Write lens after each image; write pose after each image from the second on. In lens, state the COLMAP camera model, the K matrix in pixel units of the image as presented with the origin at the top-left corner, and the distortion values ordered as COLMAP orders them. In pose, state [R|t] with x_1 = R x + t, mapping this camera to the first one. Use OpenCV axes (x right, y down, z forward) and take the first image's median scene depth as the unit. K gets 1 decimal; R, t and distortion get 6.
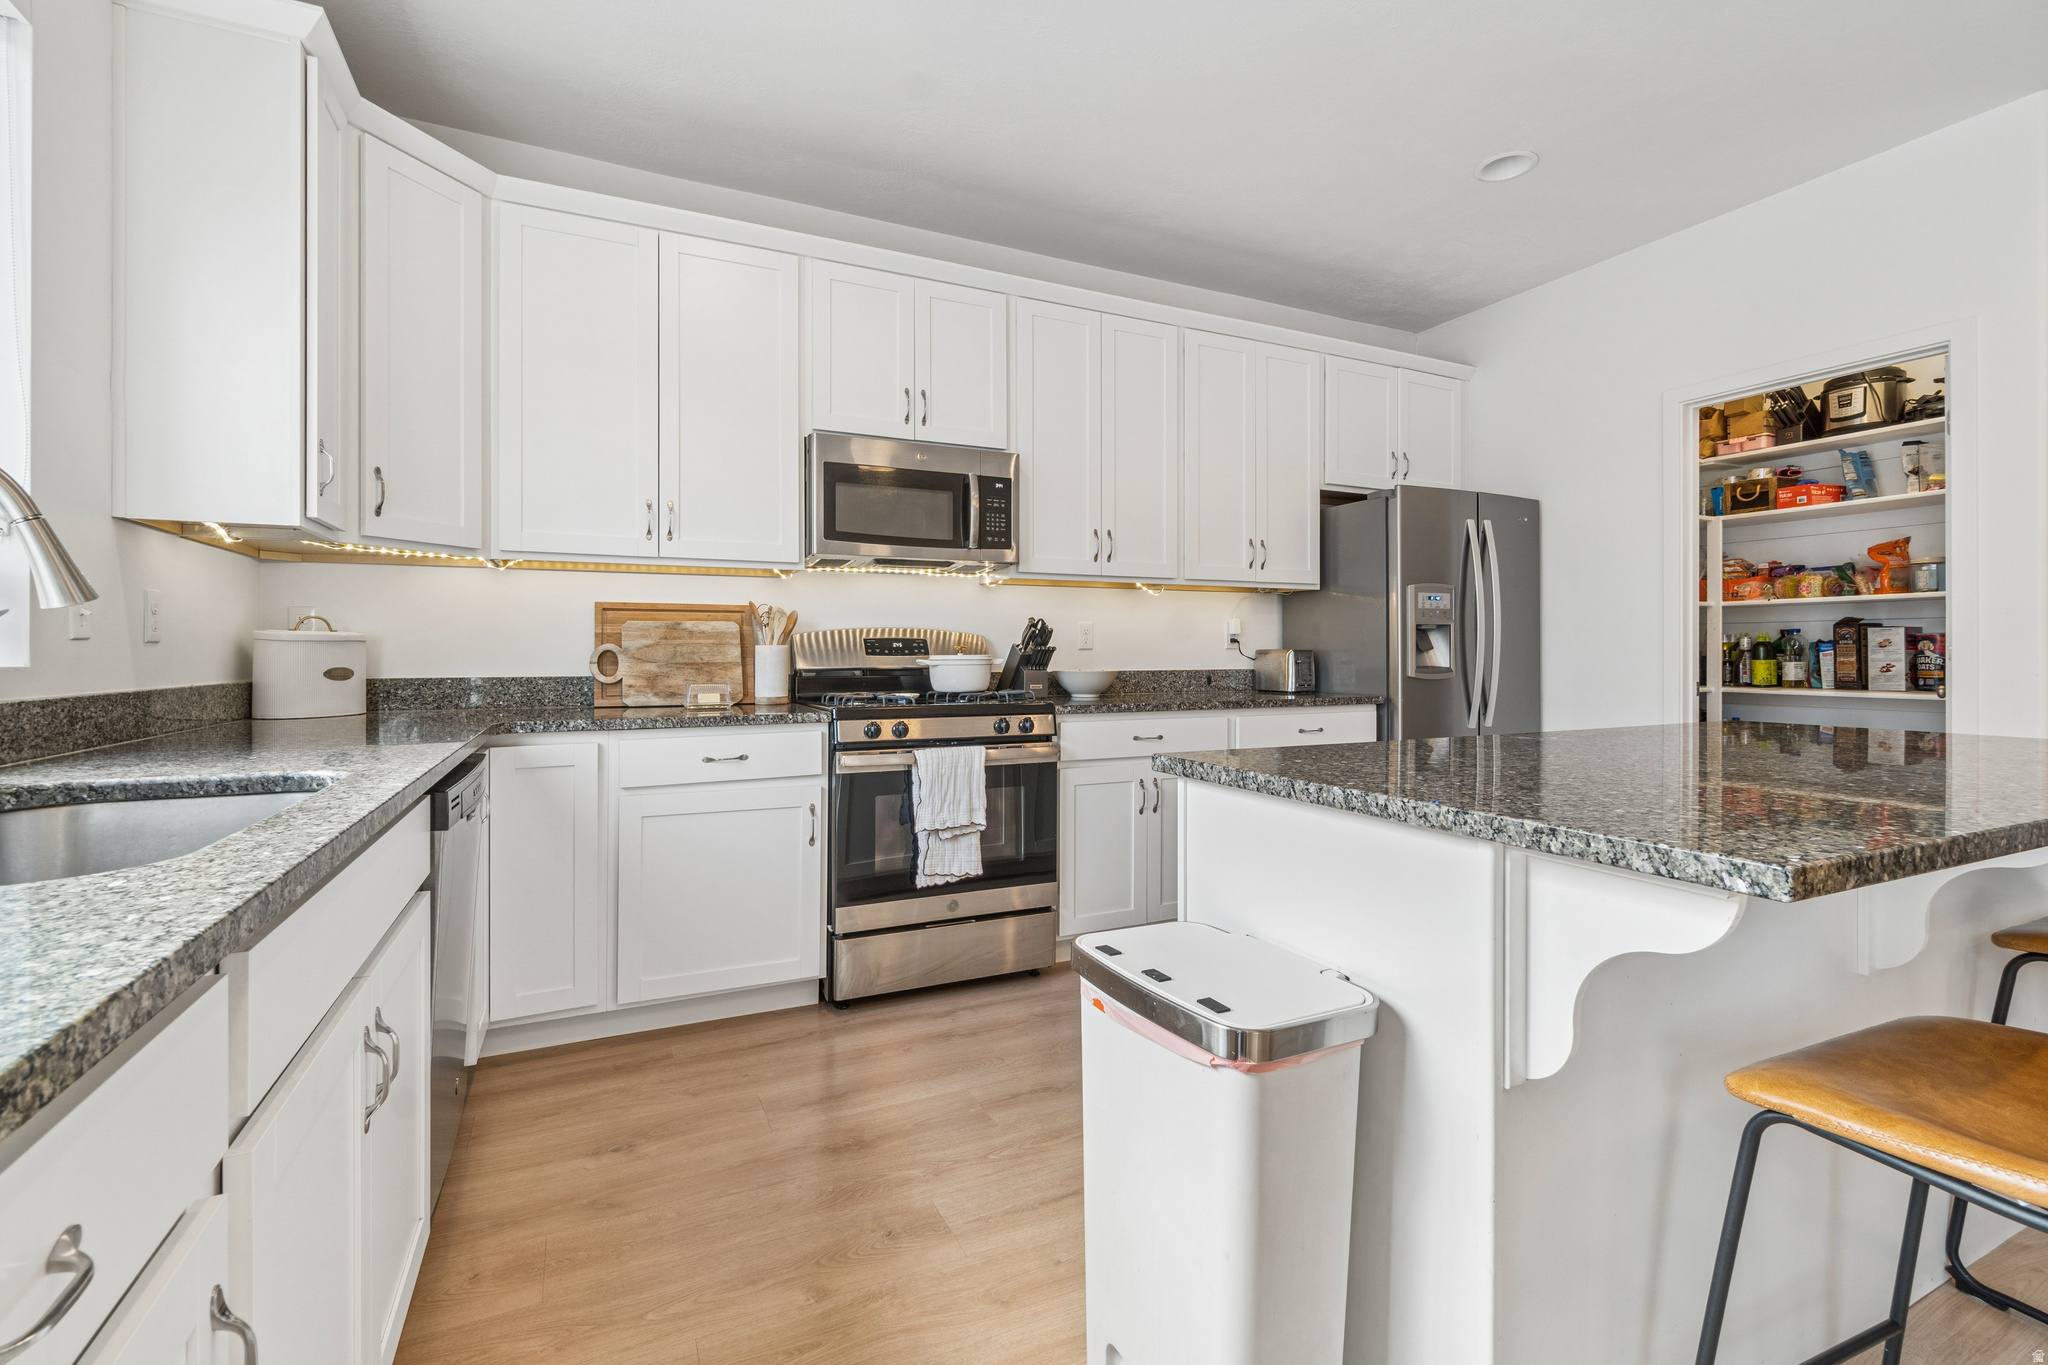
lens RADIAL K [[895.8, 0, 1009.9], [0, 895.8, 642.6], [0, 0, 1]] dist [-0.004631, -0.000018]
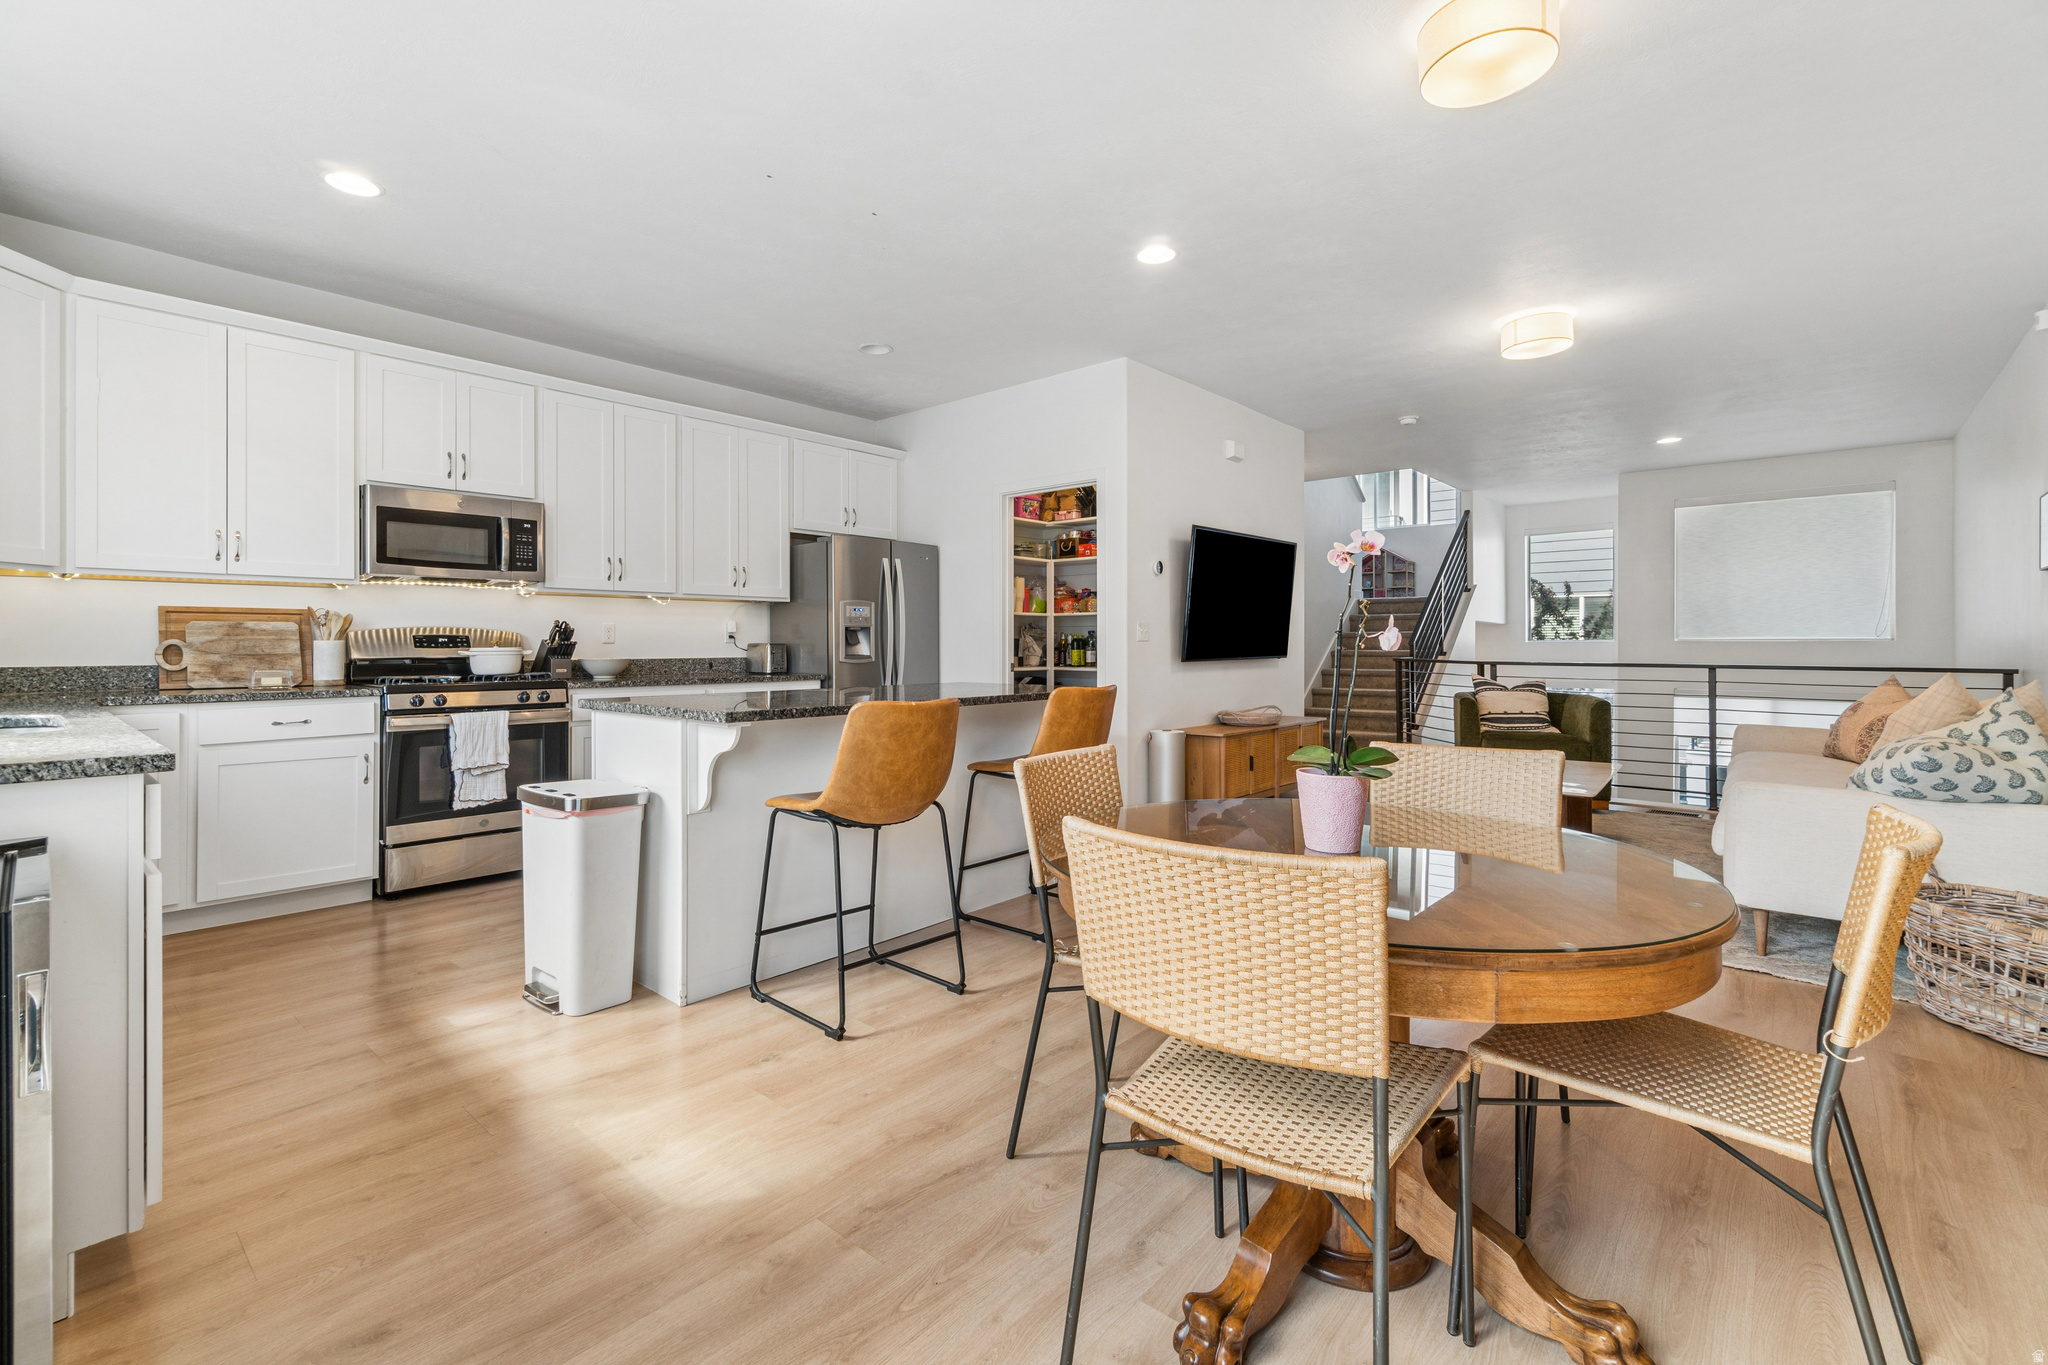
lens RADIAL K [[895.8, 0, 1009.9], [0, 895.8, 642.6], [0, 0, 1]] dist [-0.004631, -0.000018]
pose [[0.918073, 0.001177, 0.396409, 0.131562], [-0.005195, 0.999945, 0.009063, -0.011111], [-0.396377, -0.010380, 0.918029, -0.600191]]
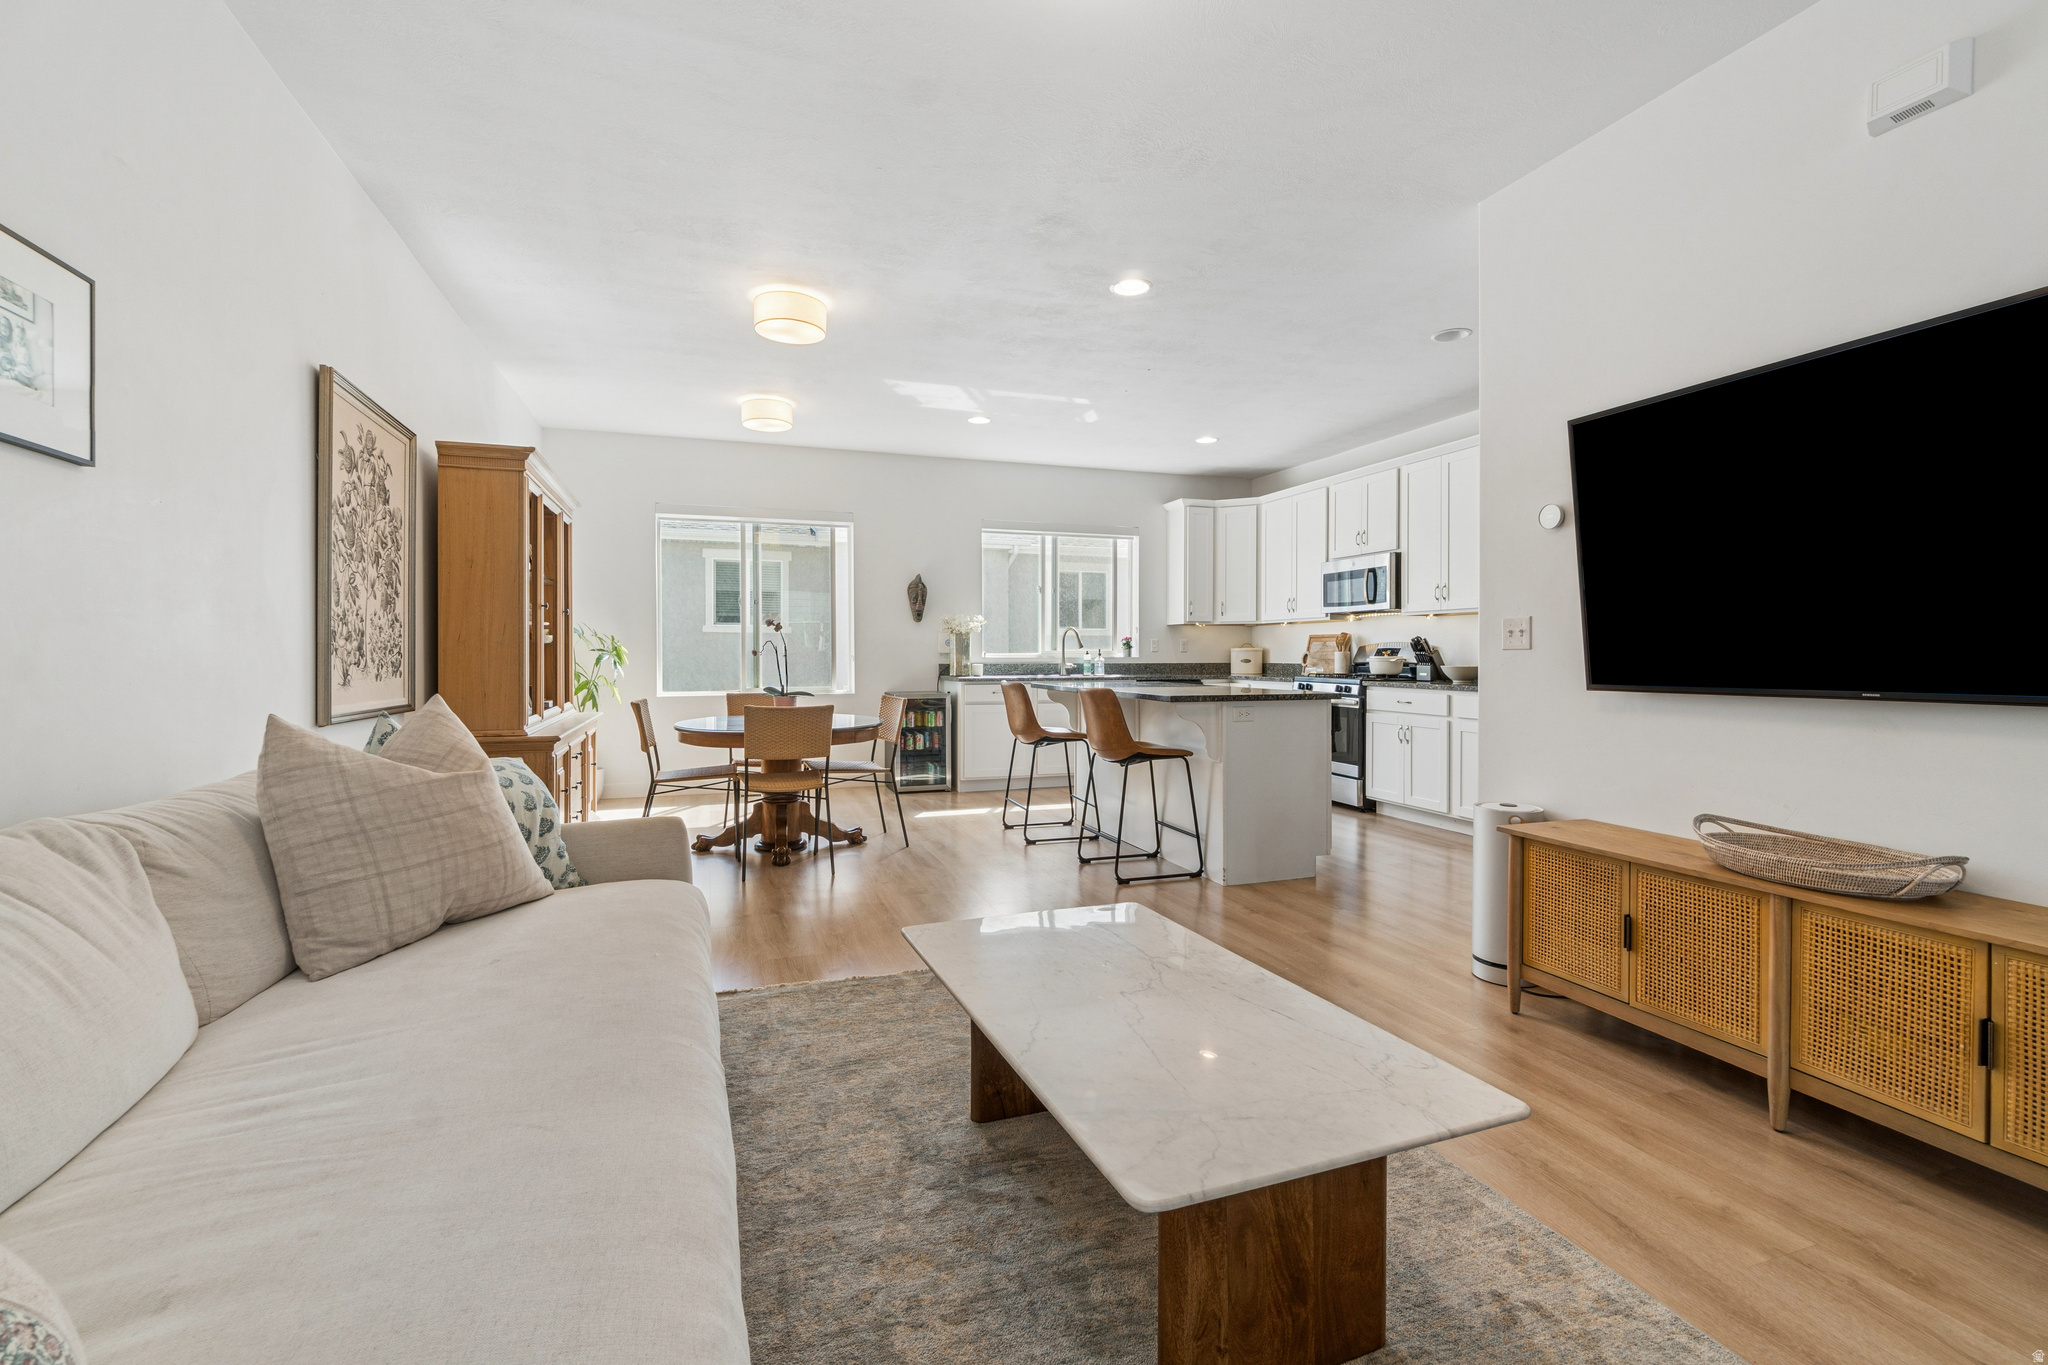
lens RADIAL K [[875.6, 0, 1011.0], [0, 875.6, 659.7], [0, 0, 1]] dist [-0.001116, -0.000055]
pose [[-0.110585, 0.007619, -0.993837, 2.079690], [0.011731, 0.999911, 0.006360, 0.000155], [0.993797, -0.010955, -0.110665, 0.411268]]
